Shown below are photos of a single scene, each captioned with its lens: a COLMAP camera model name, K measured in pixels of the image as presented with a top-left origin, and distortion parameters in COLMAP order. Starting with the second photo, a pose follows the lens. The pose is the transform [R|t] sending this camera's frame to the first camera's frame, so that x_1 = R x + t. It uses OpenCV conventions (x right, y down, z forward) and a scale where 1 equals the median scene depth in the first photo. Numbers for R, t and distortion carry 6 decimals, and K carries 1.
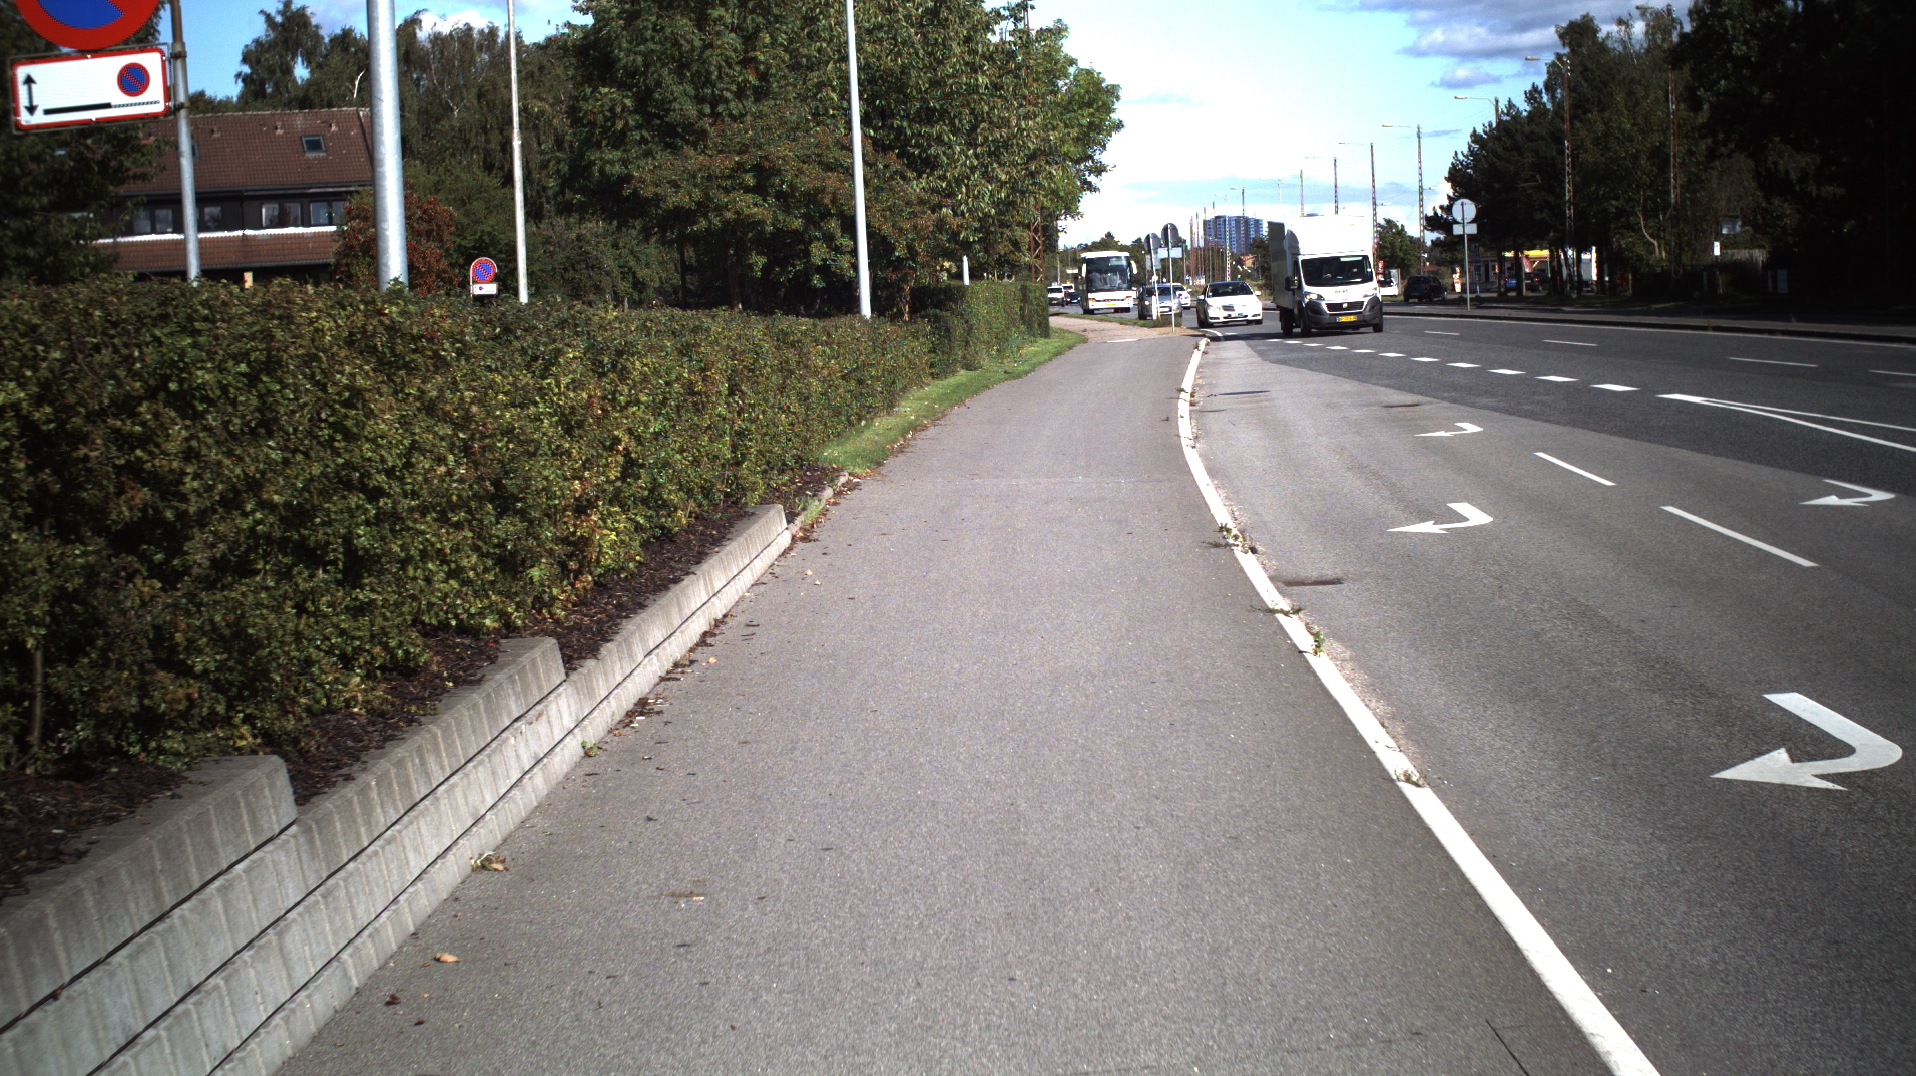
lens RADIAL K [[3288.7, 0, 958.0], [0, 3288.7, 538.0], [0, 0, 1]] dist [-0.261301, 0.183040]
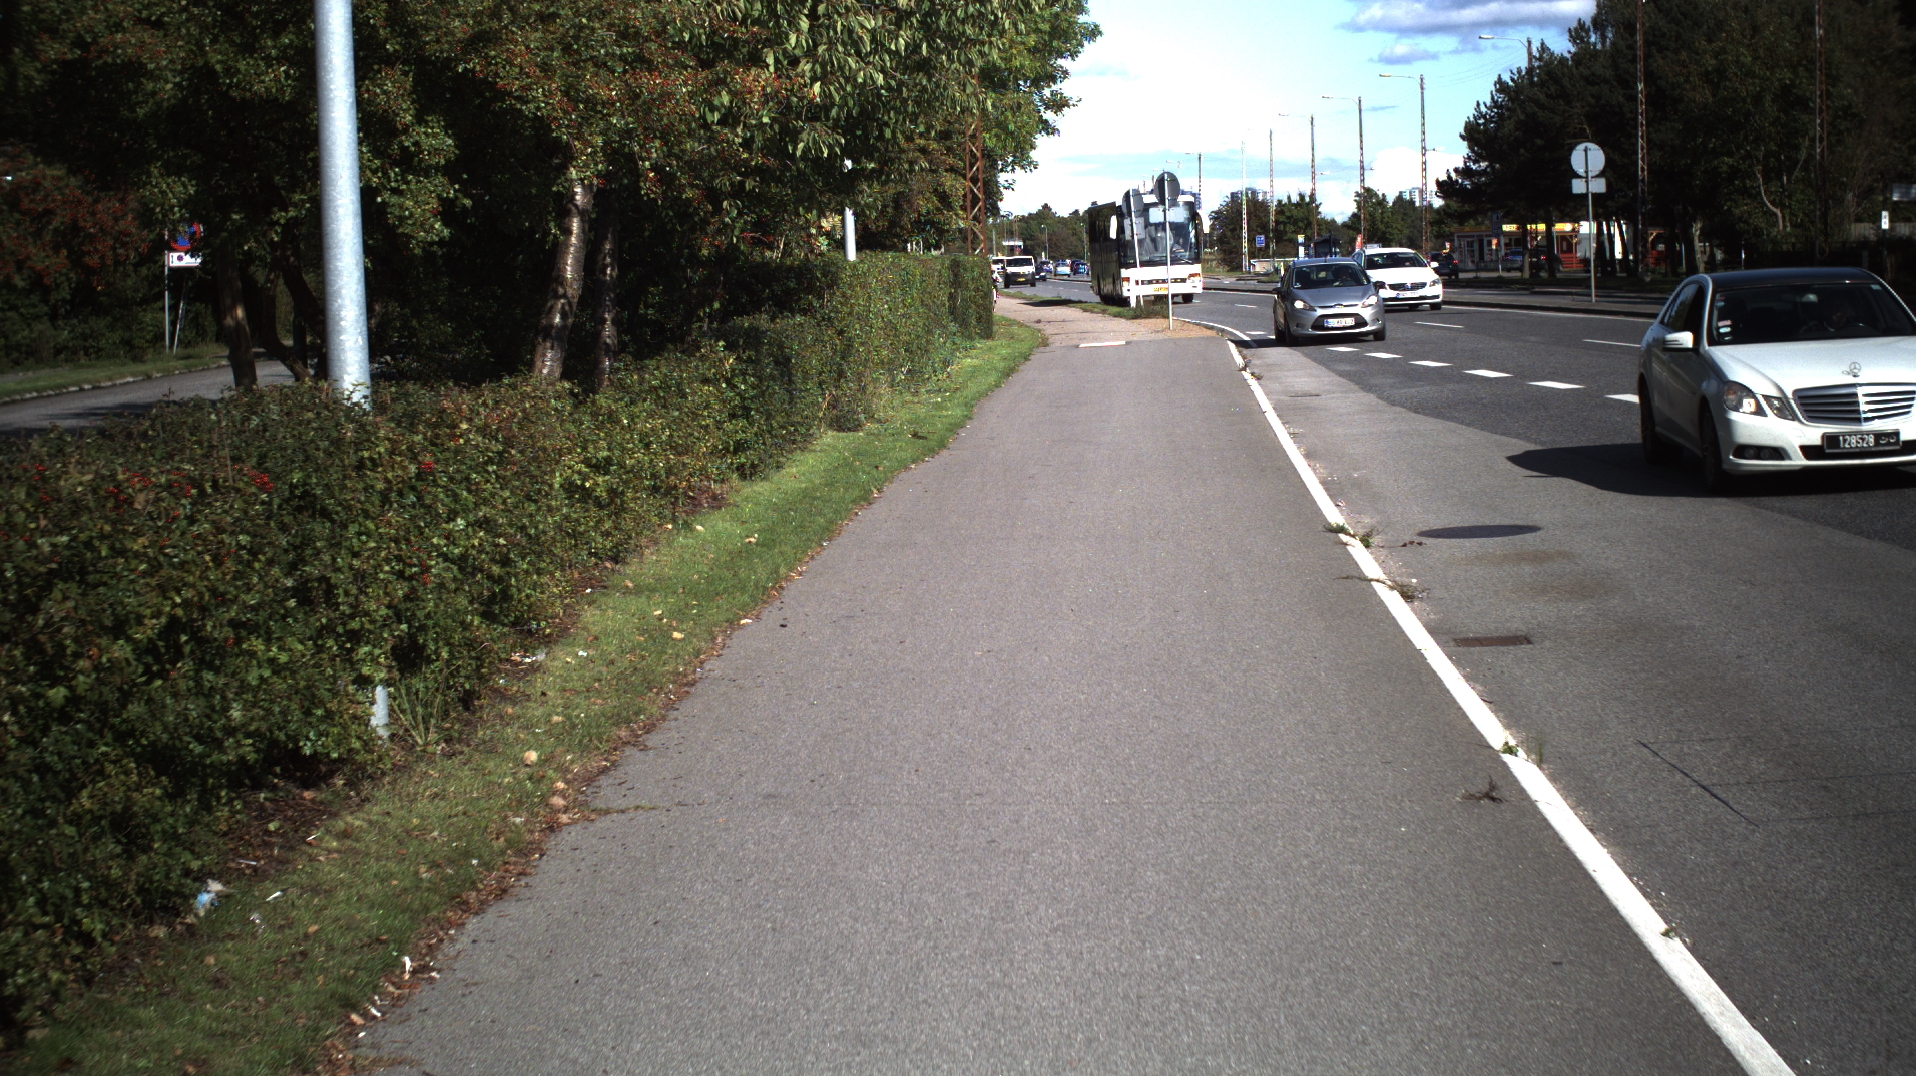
lens RADIAL K [[3288.7, 0, 958.0], [0, 3288.7, 538.0], [0, 0, 1]] dist [-0.261301, 0.183040]
pose [[0.999749, 0.008334, 0.020784, 0.008483], [-0.008513, 0.999927, 0.008540, -0.031035], [-0.020712, -0.008715, 0.999748, 0.394951]]
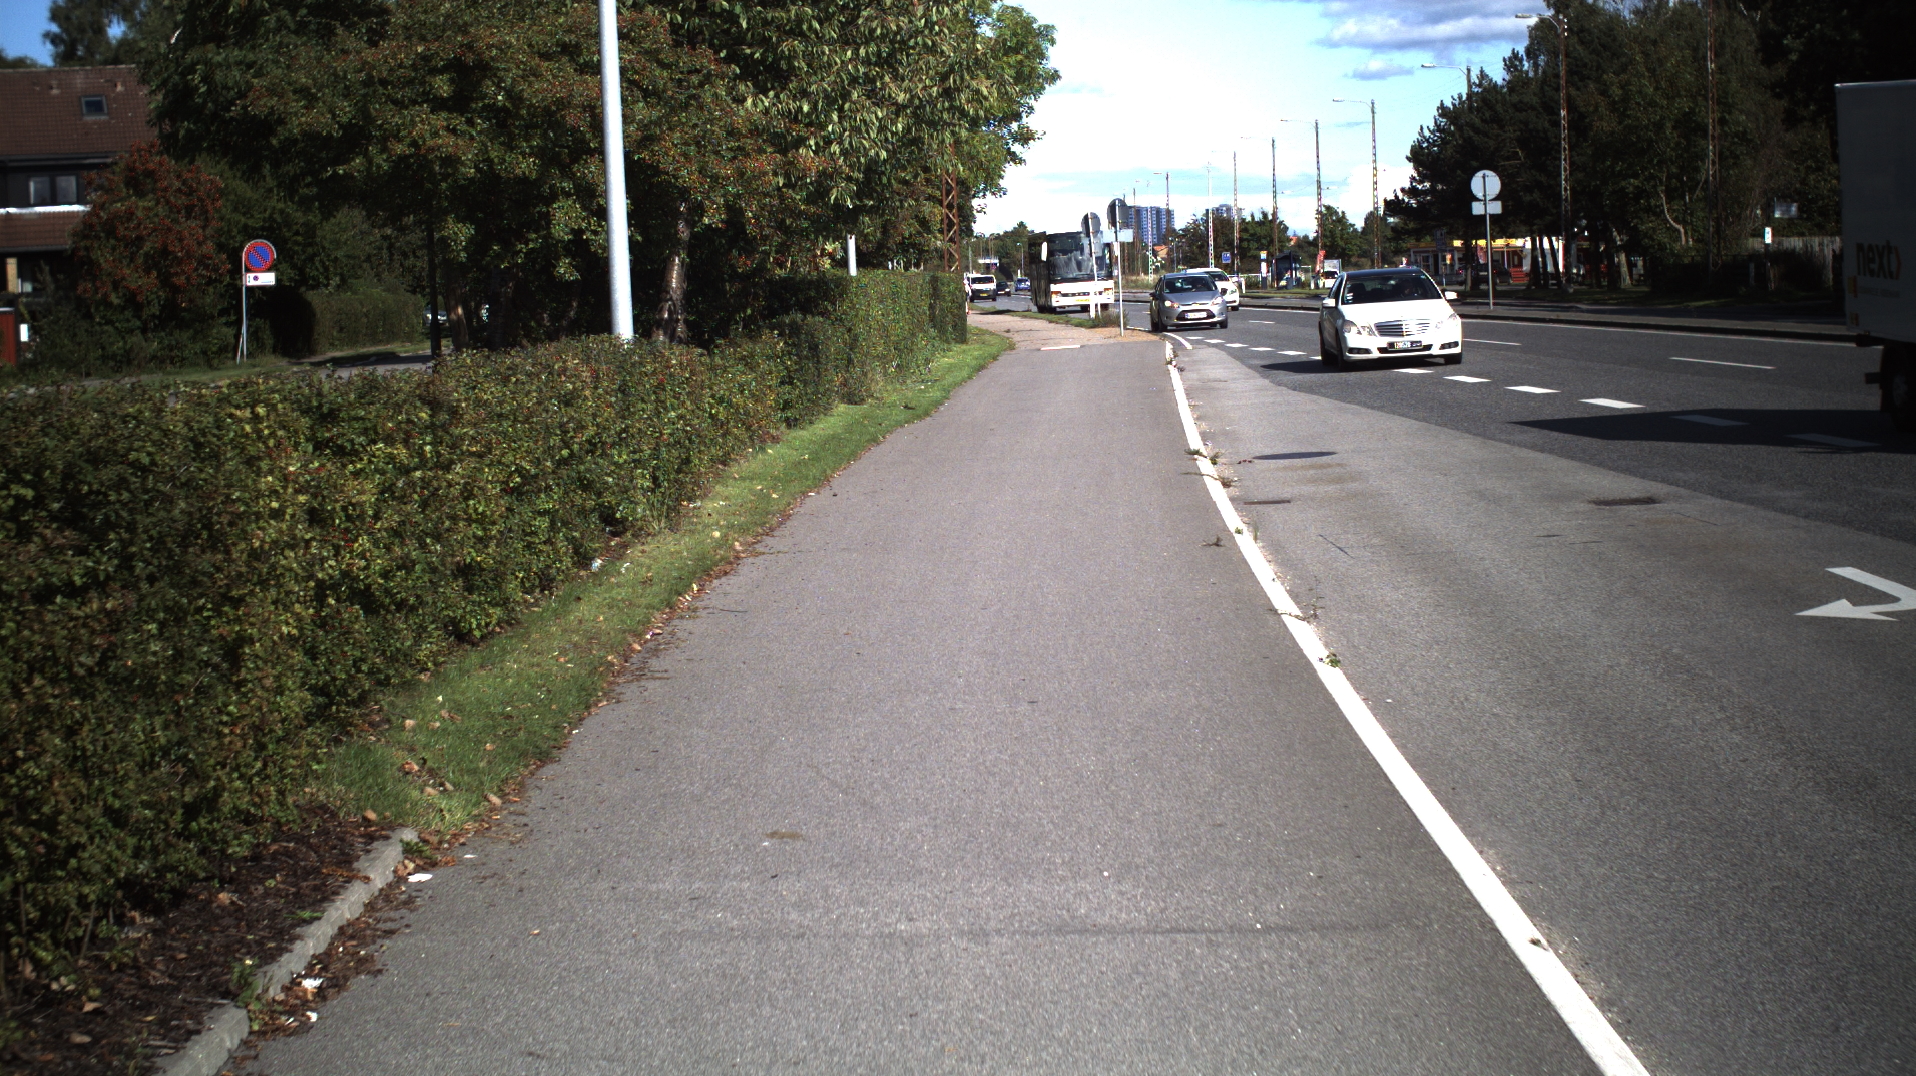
lens RADIAL K [[3288.7, 0, 958.0], [0, 3288.7, 538.0], [0, 0, 1]] dist [-0.261301, 0.183040]
pose [[0.999623, 0.002148, 0.027382, 0.005330], [-0.002231, 0.999993, 0.003004, -0.020451], [-0.027375, -0.003064, 0.999621, 0.263535]]
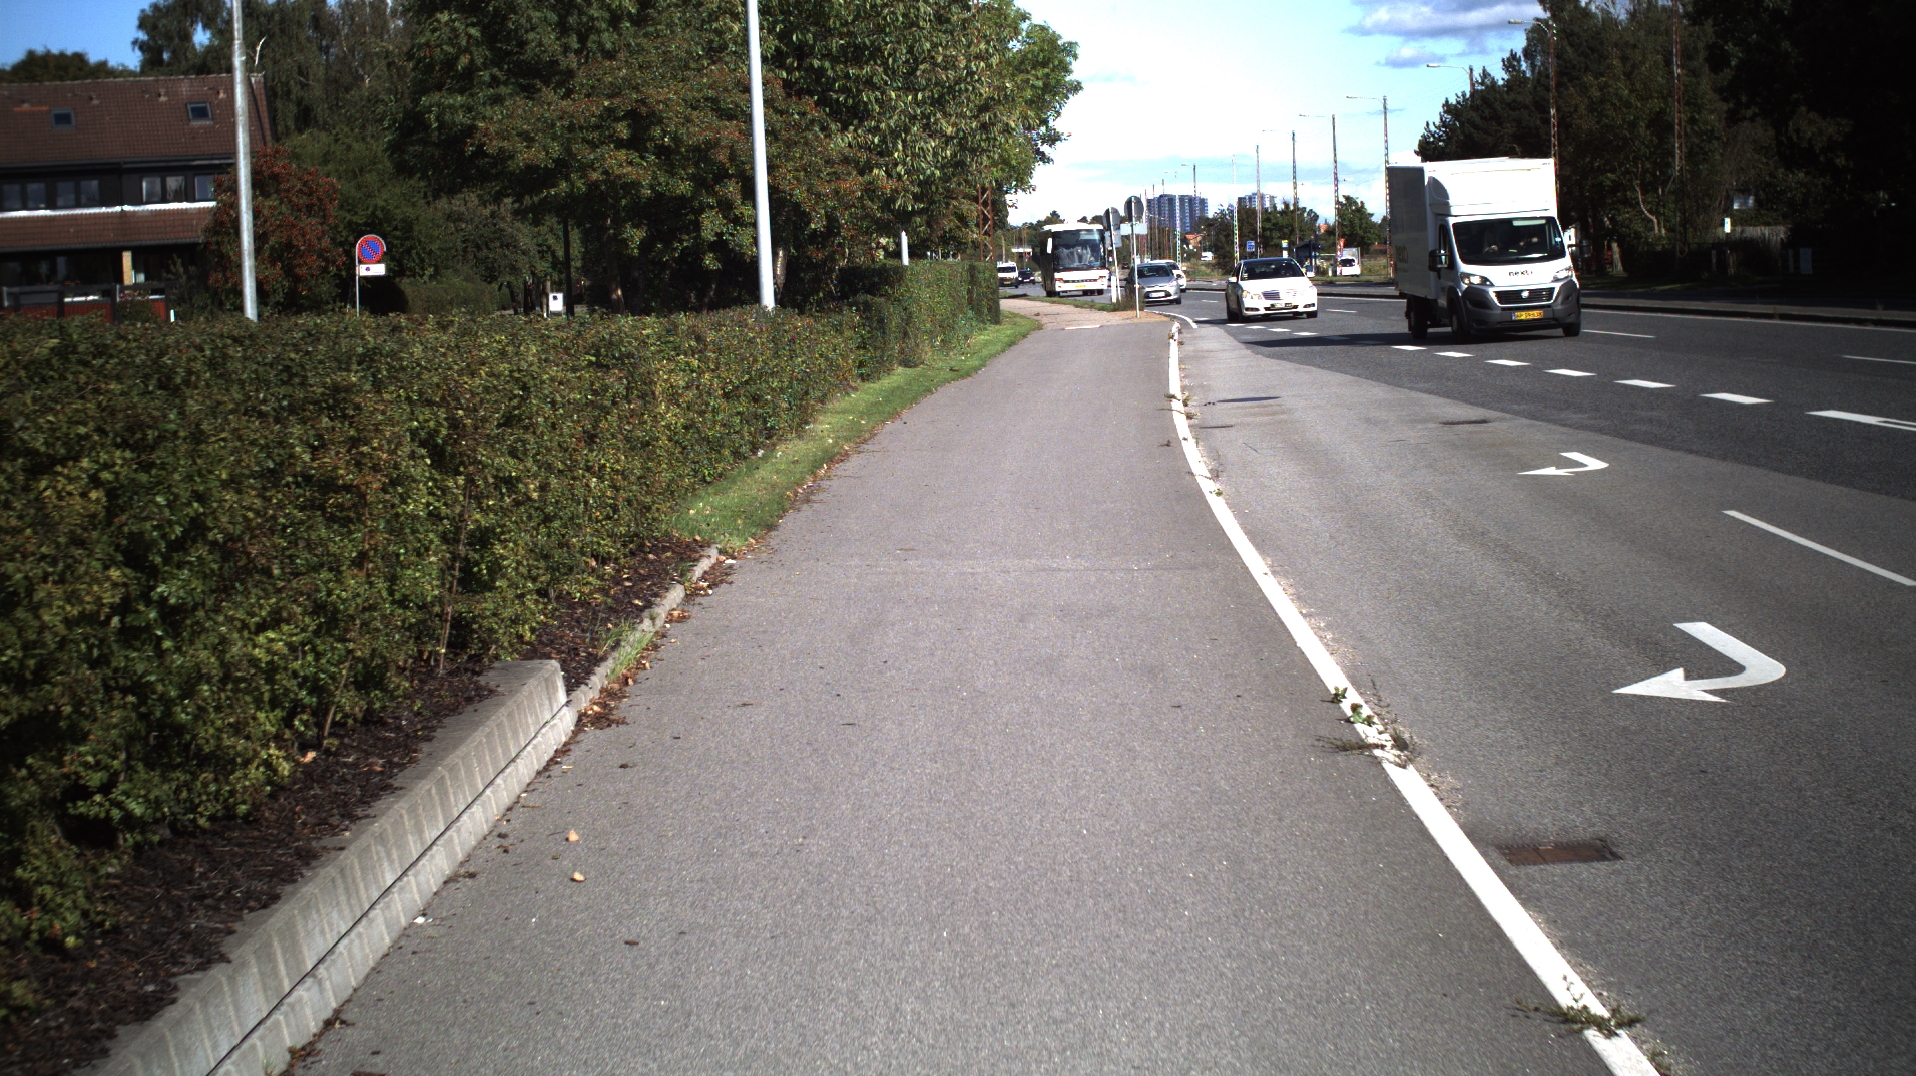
lens RADIAL K [[3288.7, 0, 958.0], [0, 3288.7, 538.0], [0, 0, 1]] dist [-0.261301, 0.183040]
pose [[0.999856, -0.001164, 0.016909, 0.001532], [0.001056, 0.999979, 0.006369, -0.010383], [-0.016916, -0.006351, 0.999837, 0.131940]]
